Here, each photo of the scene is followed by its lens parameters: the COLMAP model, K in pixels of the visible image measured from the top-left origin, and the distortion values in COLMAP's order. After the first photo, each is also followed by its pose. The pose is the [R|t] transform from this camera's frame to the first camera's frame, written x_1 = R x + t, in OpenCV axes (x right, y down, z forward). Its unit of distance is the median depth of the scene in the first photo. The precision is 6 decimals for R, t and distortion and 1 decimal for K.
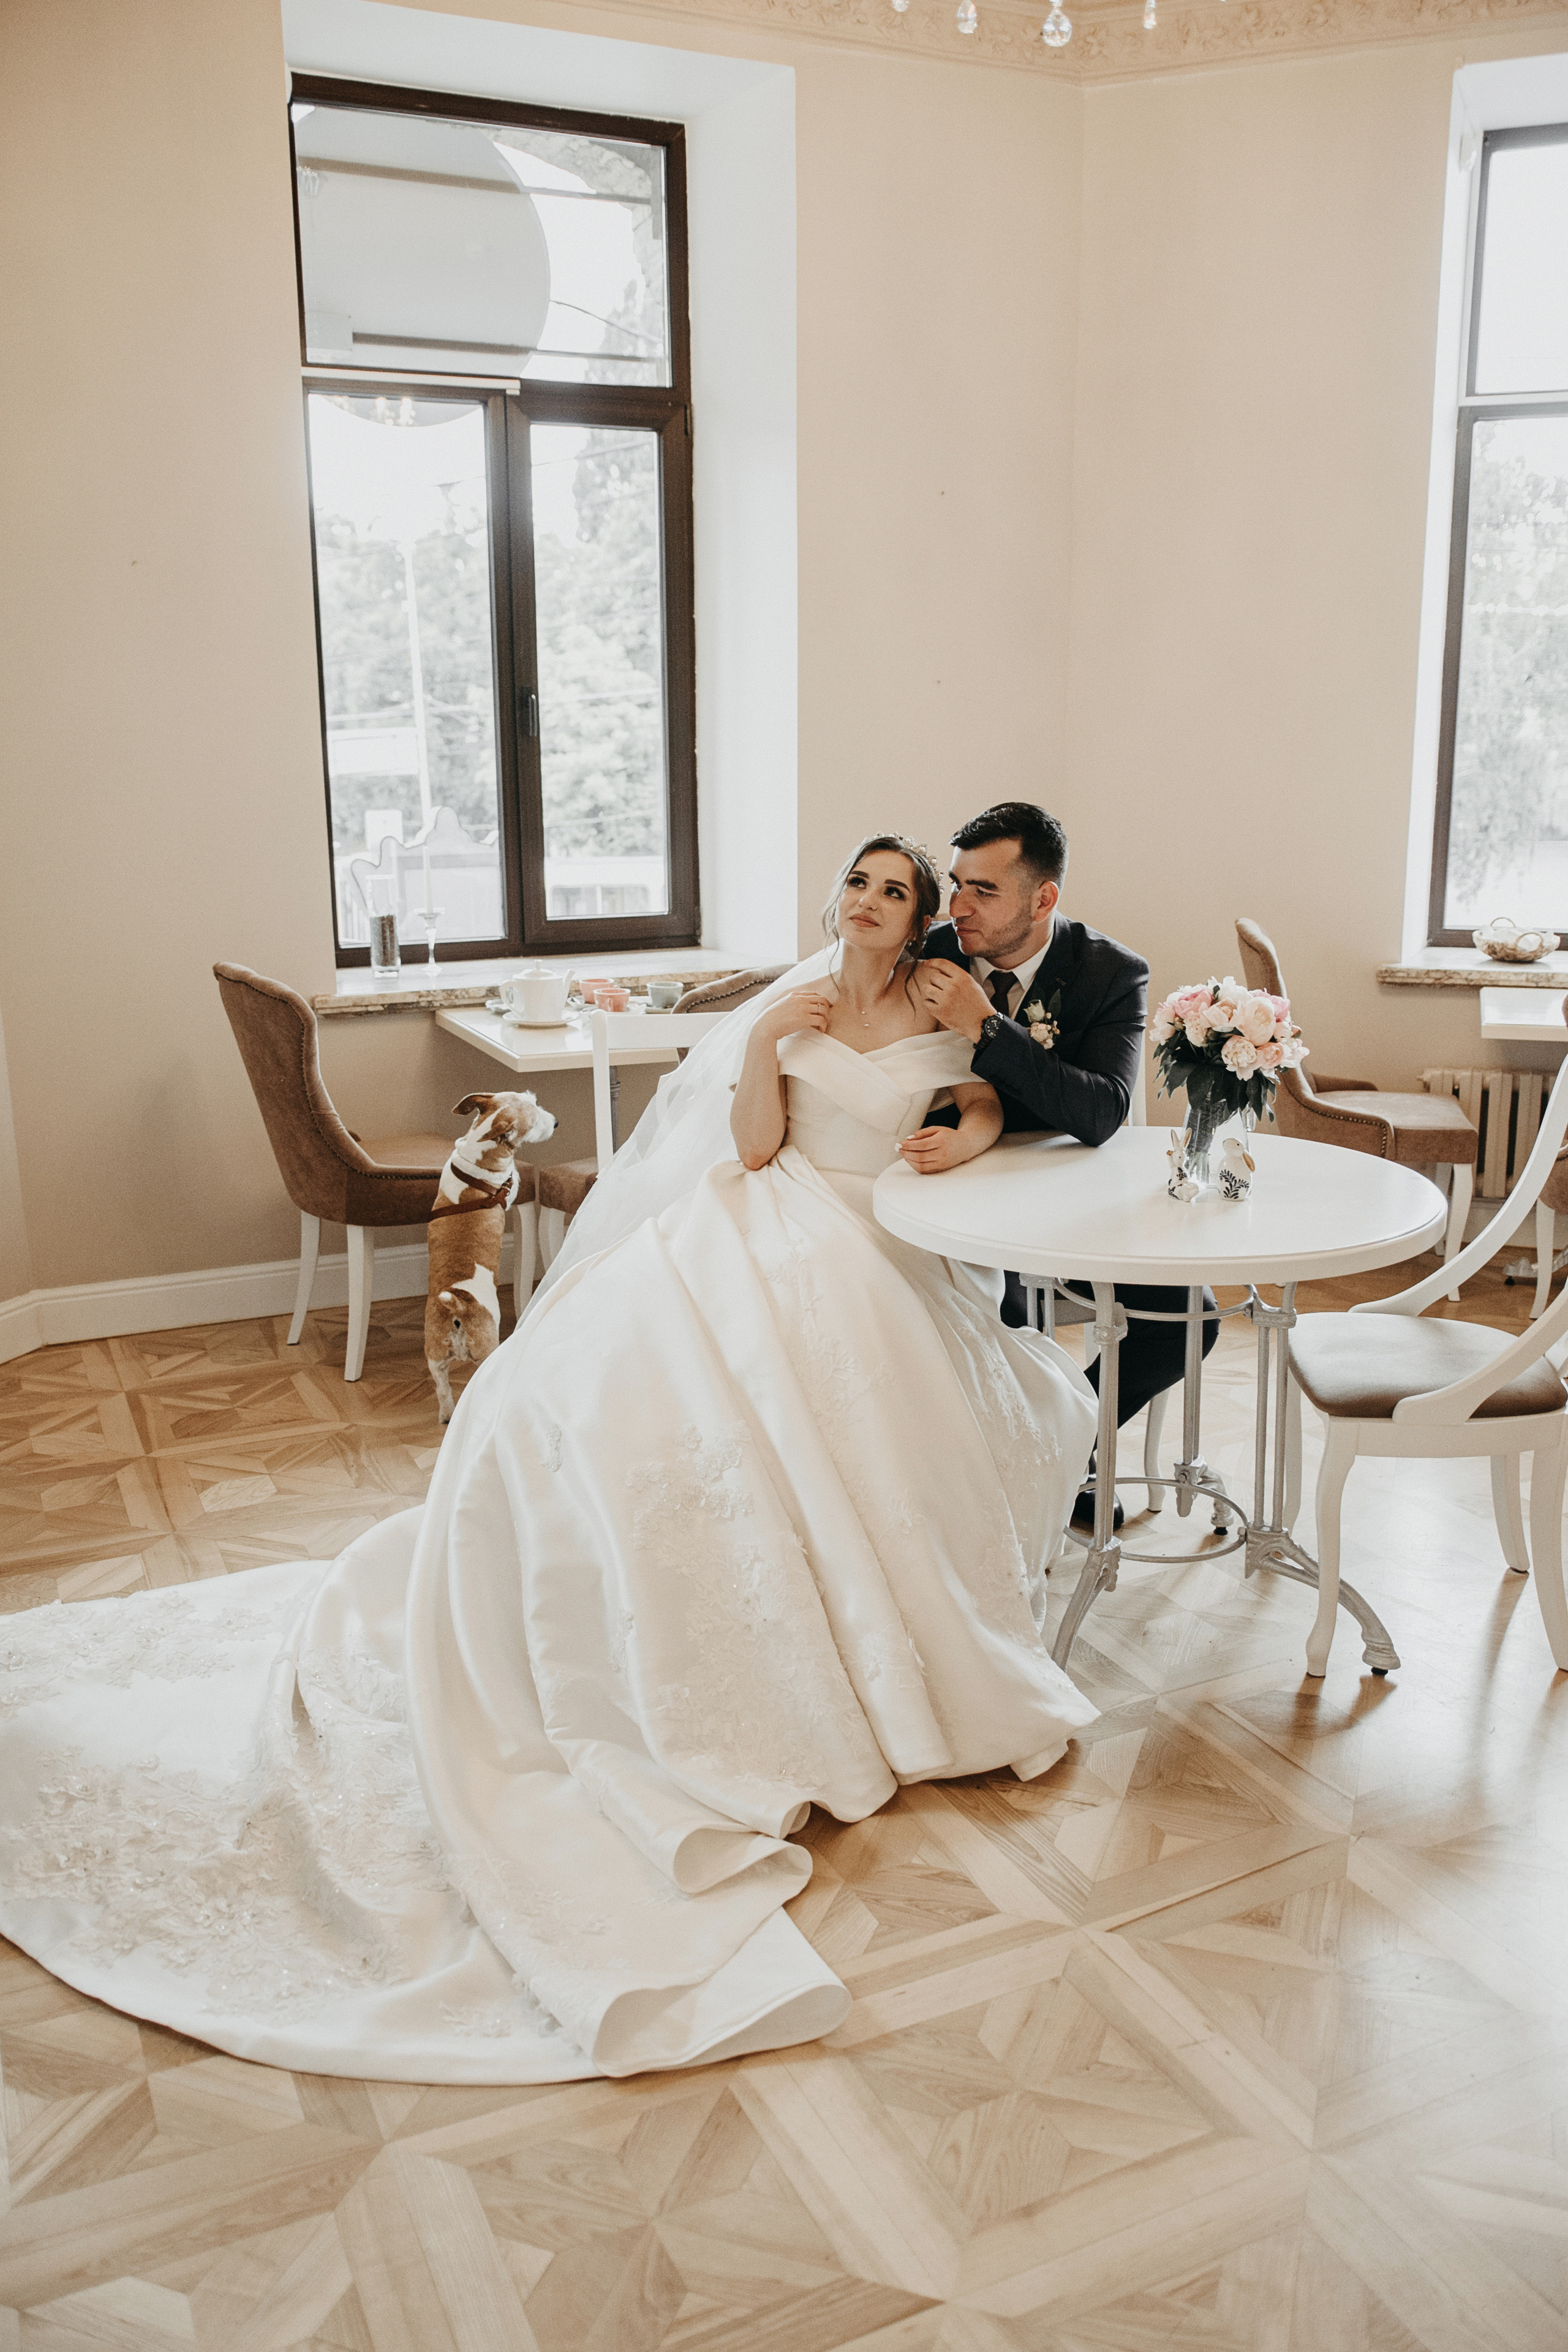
lens RADIAL K [[1896.9, 0, 784.0], [0, 1896.9, 1176.0], [0, 0, 1]] dist [-0.095181, 0.072645]
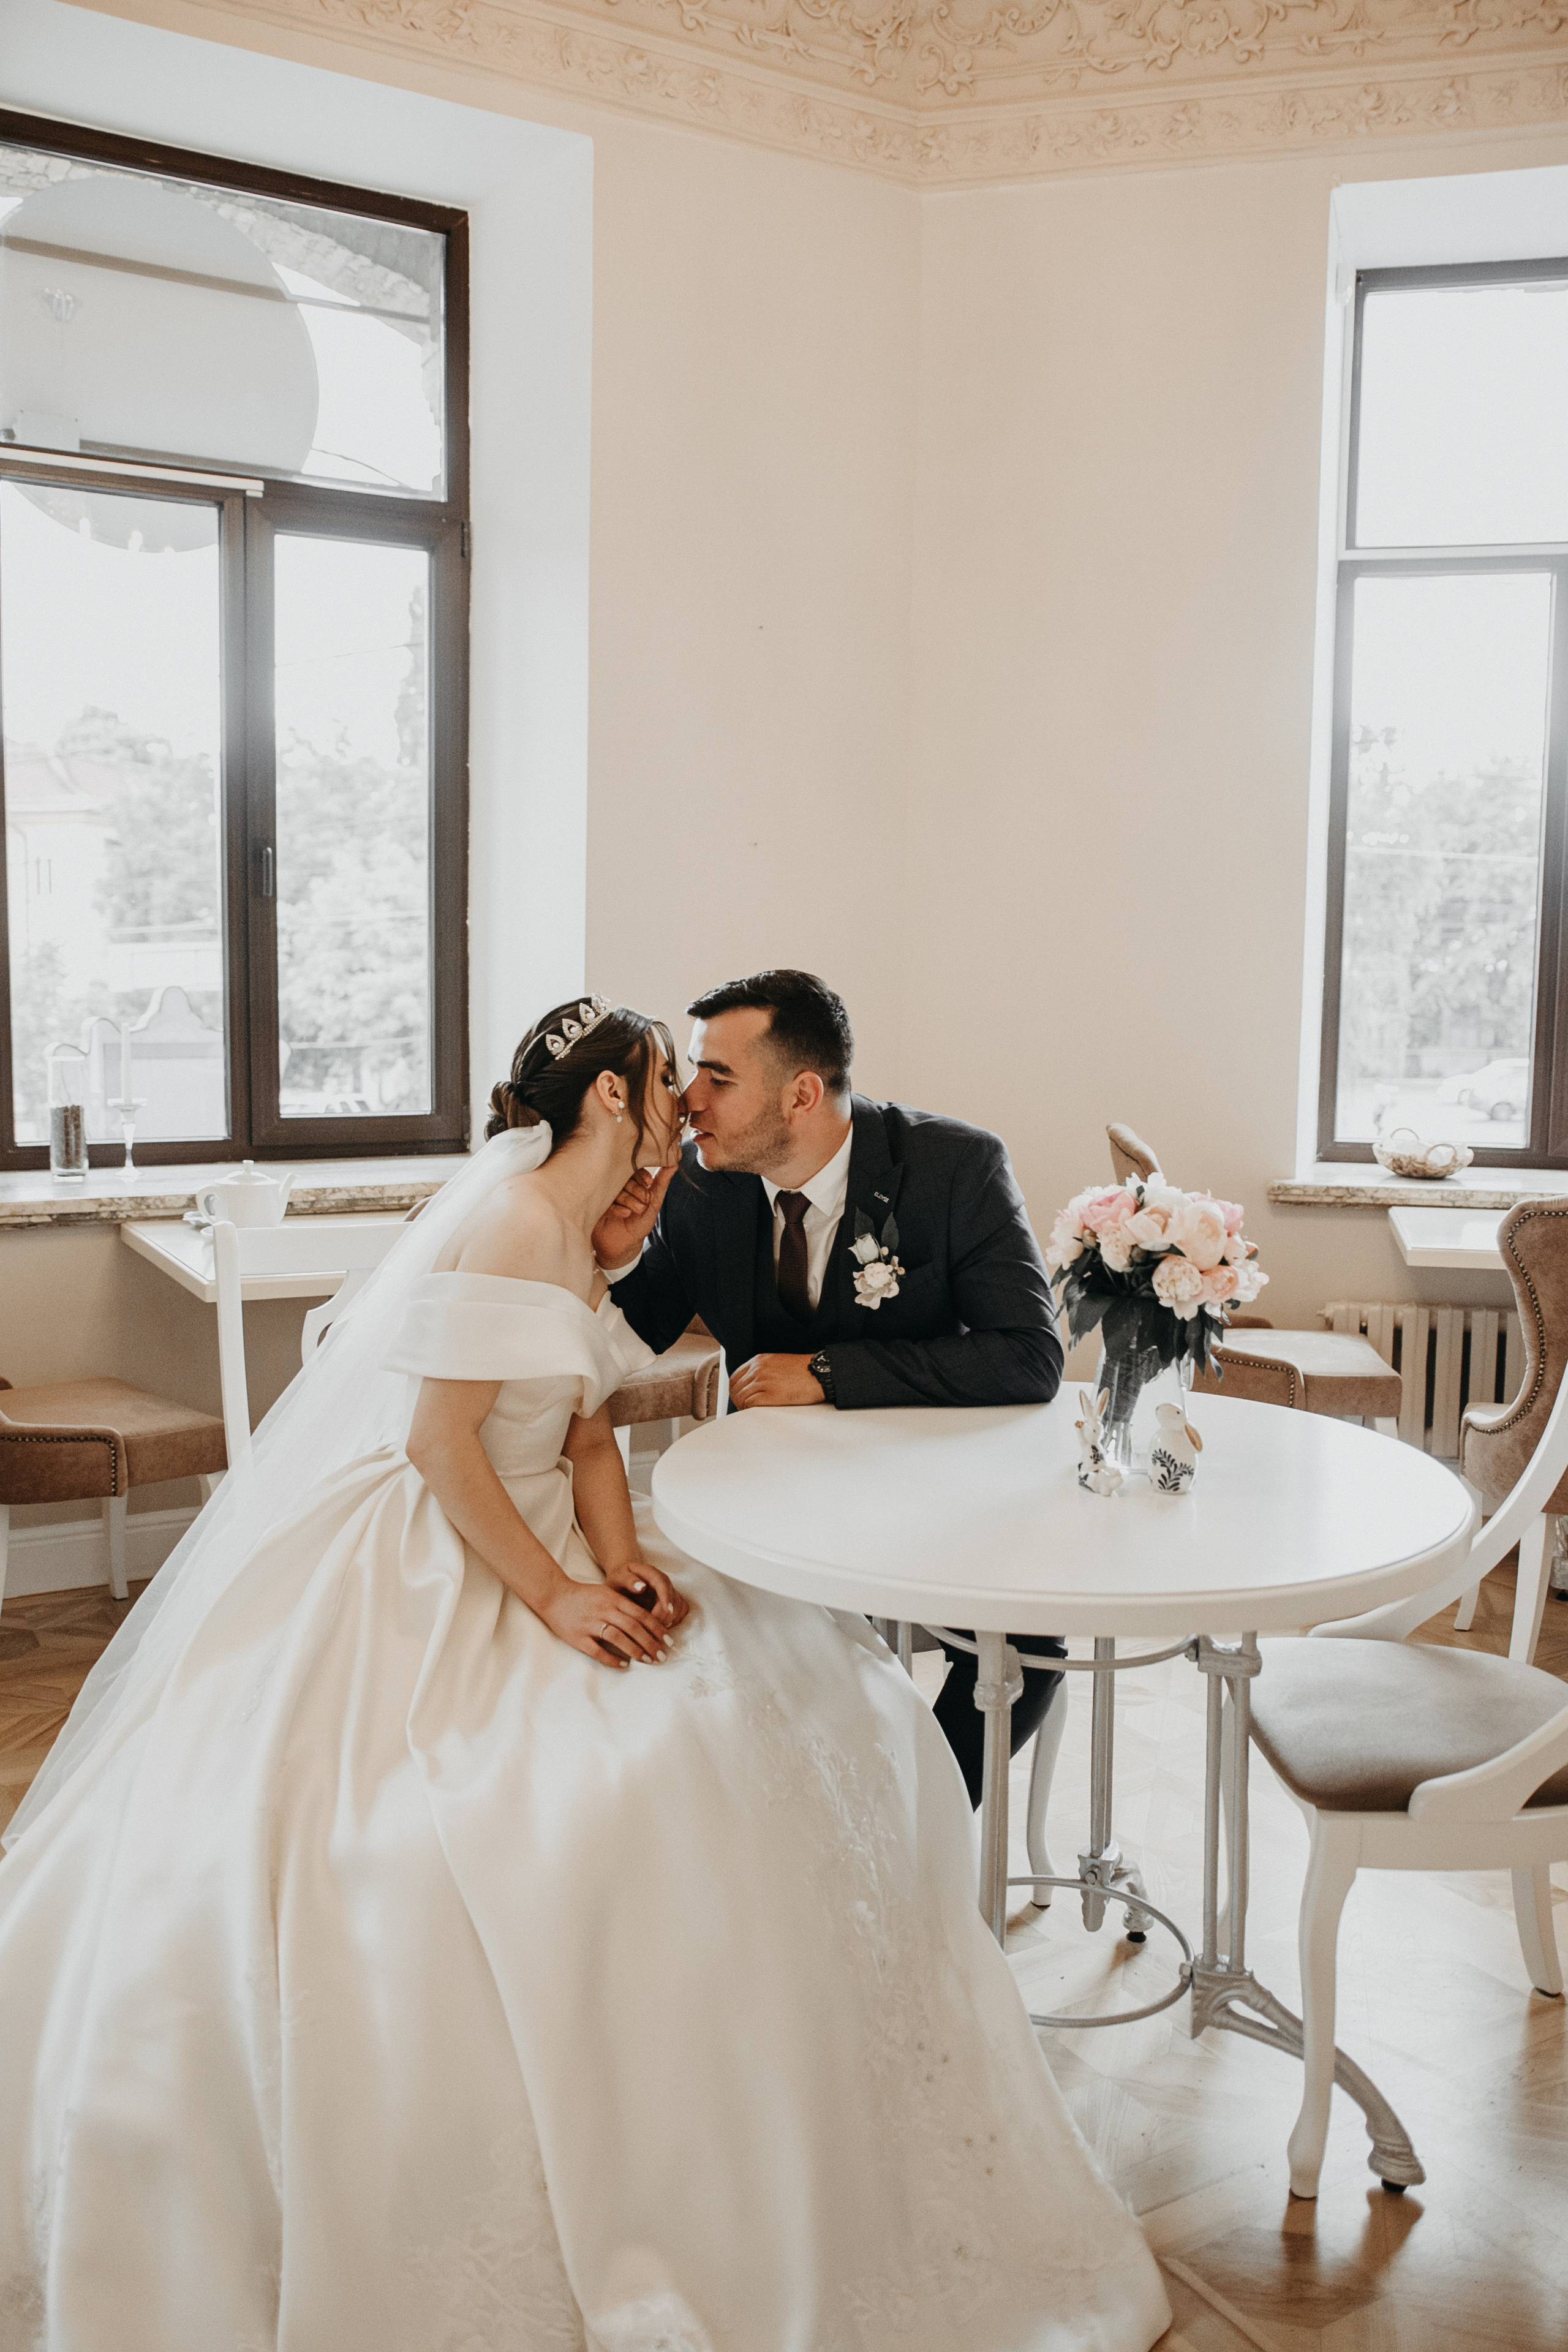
lens RADIAL K [[1896.9, 0, 784.0], [0, 1896.9, 1176.0], [0, 0, 1]] dist [-0.095181, 0.072645]
pose [[0.995523, 0.010973, 0.093876, 0.019205], [0.000600, 0.992483, -0.122379, -0.011475], [-0.094513, 0.121887, 0.988034, 0.200493]]
